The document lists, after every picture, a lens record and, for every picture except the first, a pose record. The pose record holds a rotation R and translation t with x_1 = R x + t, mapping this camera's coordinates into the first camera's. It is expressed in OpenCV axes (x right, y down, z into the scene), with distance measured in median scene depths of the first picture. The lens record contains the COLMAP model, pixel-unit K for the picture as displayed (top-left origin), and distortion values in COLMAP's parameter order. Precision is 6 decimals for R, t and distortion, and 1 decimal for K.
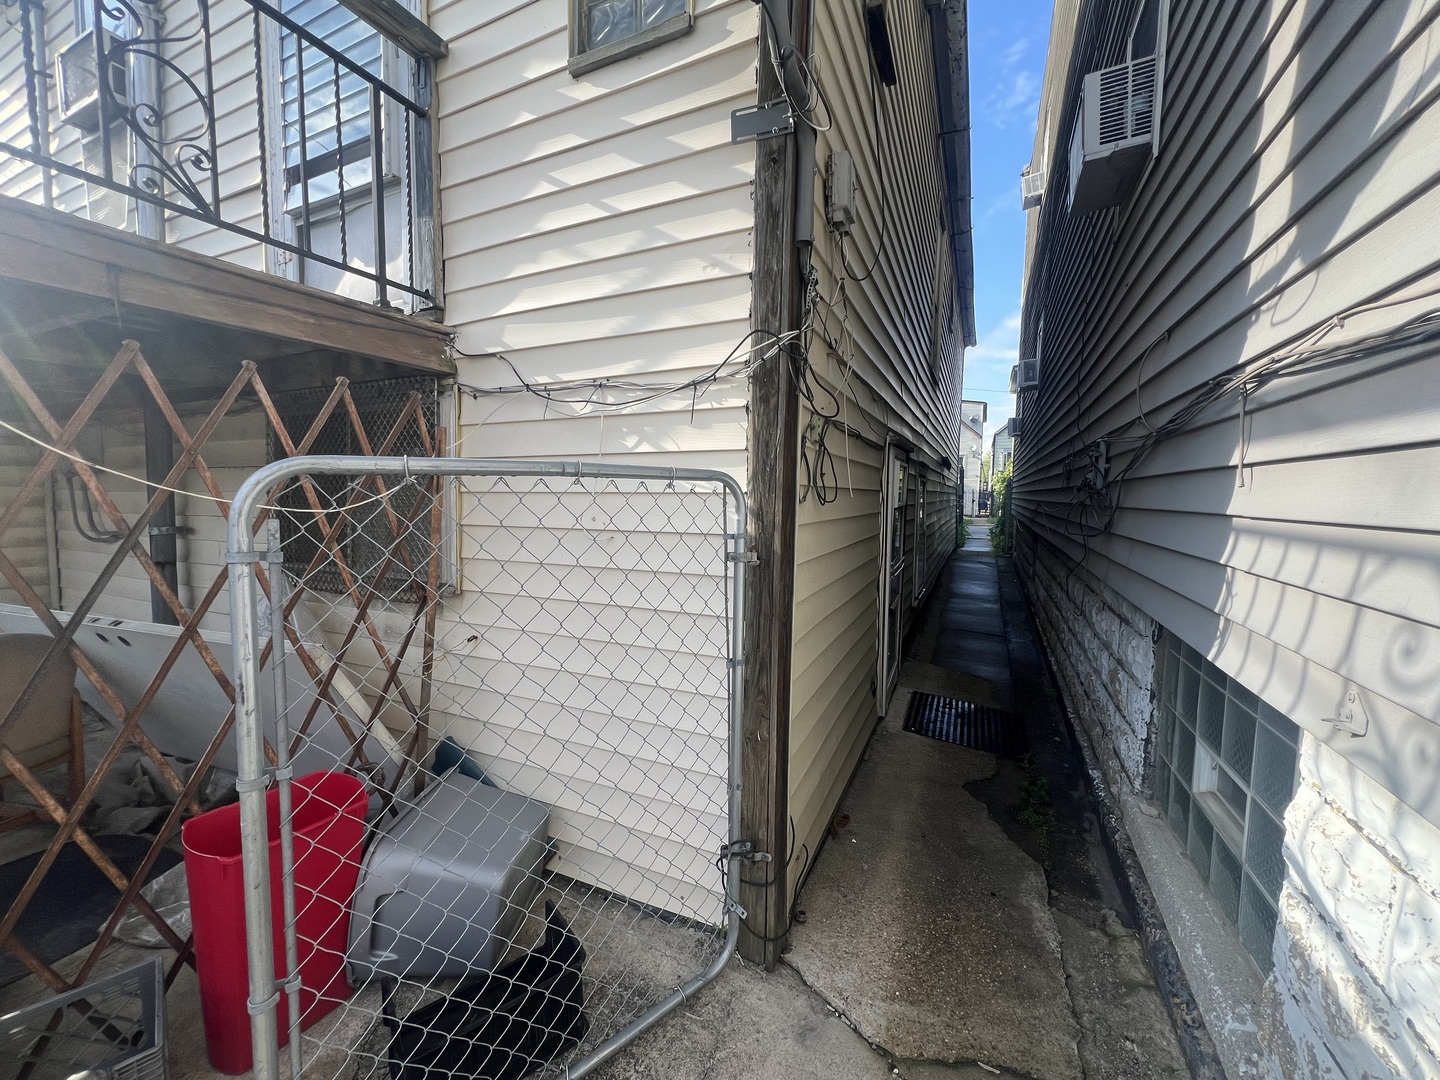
lens RADIAL K [[581.6, 0, 714.1], [0, 581.6, 541.3], [0, 0, 1]] dist [-0.002125, 0.000177]
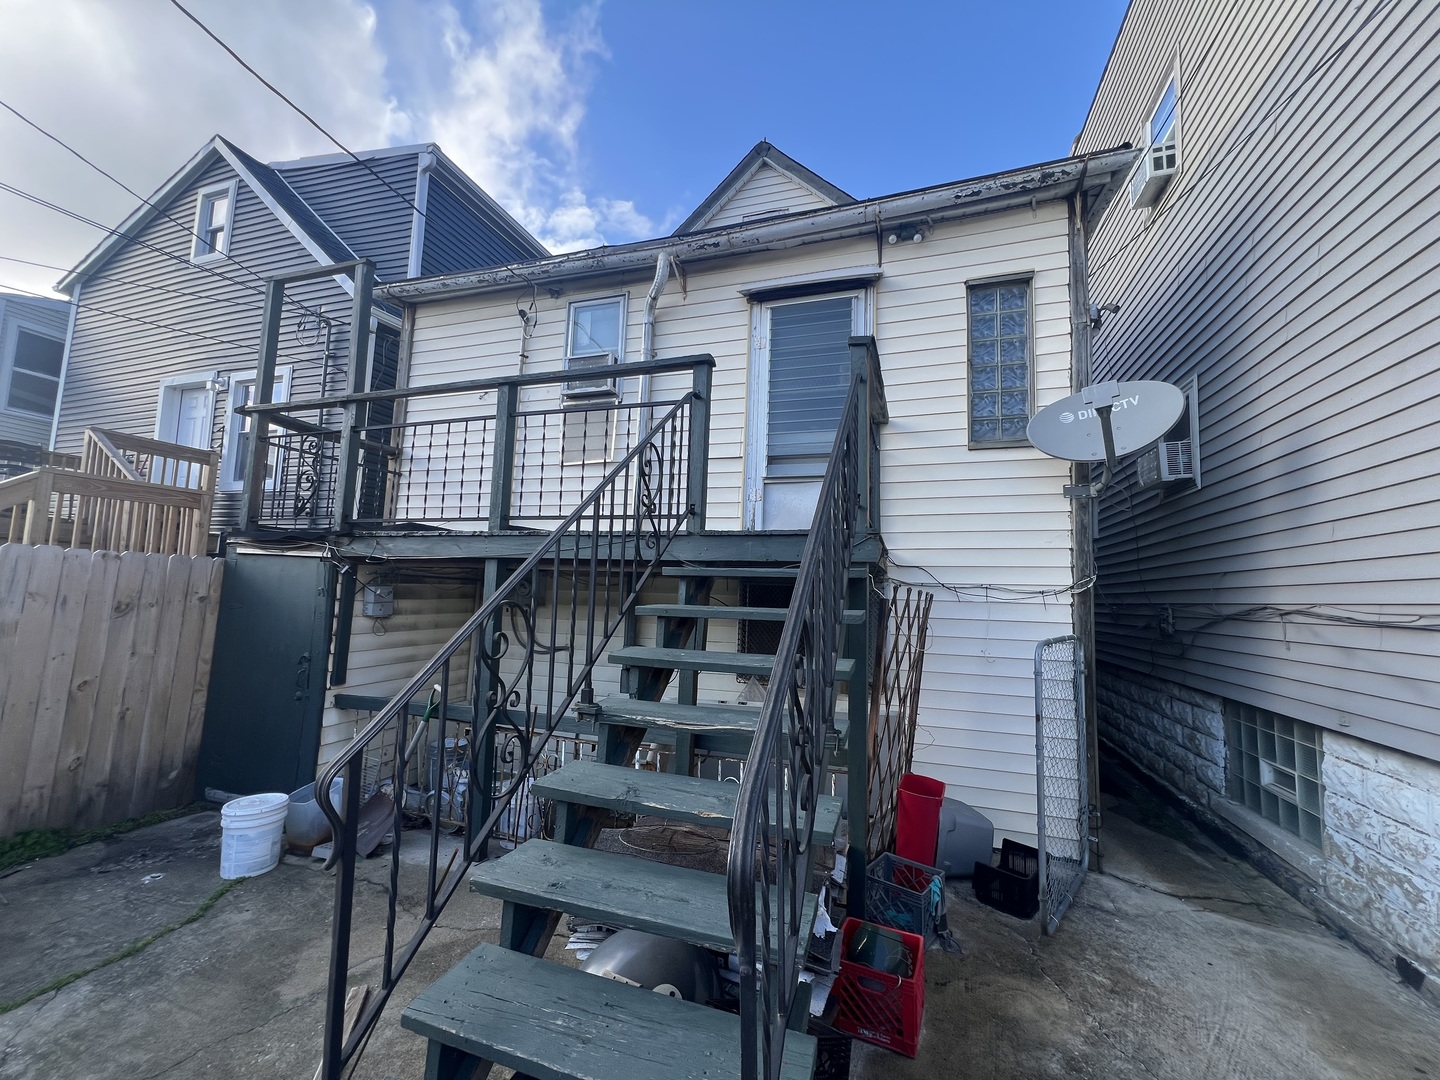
lens RADIAL K [[581.6, 0, 719.7], [0, 581.6, 537.4], [0, 0, 1]] dist [-0.002125, 0.000177]
pose [[0.992519, 0.035926, 0.116688, -1.278222], [-0.014841, 0.984140, -0.176770, -0.051813], [-0.121189, 0.173715, 0.977311, -0.893806]]
